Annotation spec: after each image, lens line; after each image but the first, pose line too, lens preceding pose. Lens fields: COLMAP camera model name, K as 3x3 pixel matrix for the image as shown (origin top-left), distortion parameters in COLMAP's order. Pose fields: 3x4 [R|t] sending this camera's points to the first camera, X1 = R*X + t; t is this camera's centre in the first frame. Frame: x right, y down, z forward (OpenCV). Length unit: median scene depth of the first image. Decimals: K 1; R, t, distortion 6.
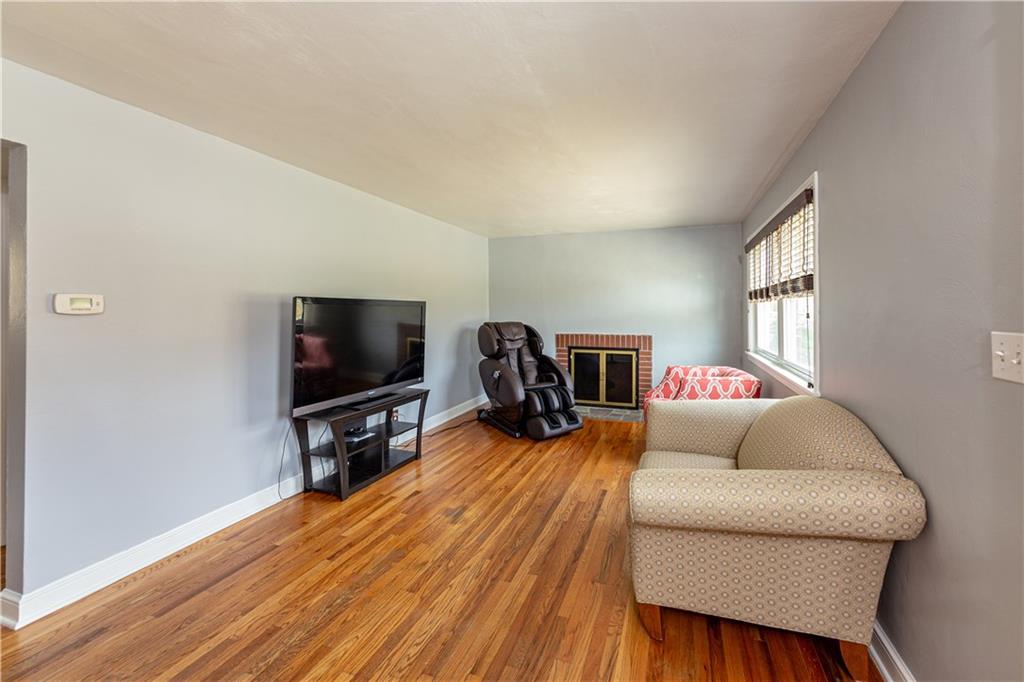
lens RADIAL K [[450.4, 0, 513.8], [0, 450.4, 300.1], [0, 0, 1]] dist [-0.000329, -0.000223]
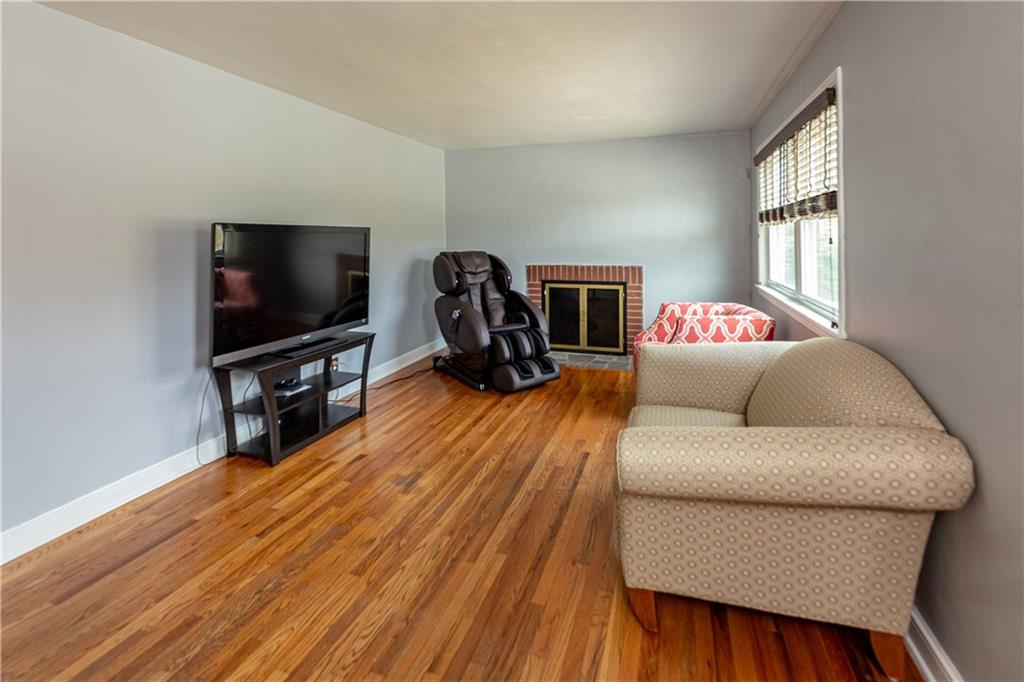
lens RADIAL K [[477.6, 0, 515.7], [0, 477.6, 317.5], [0, 0, 1]] dist [0.000445, -0.000105]
pose [[0.996934, -0.014157, 0.076959, 0.005771], [0.000044, 0.983598, 0.180373, 0.015974], [-0.078250, -0.179817, 0.980583, 0.175389]]
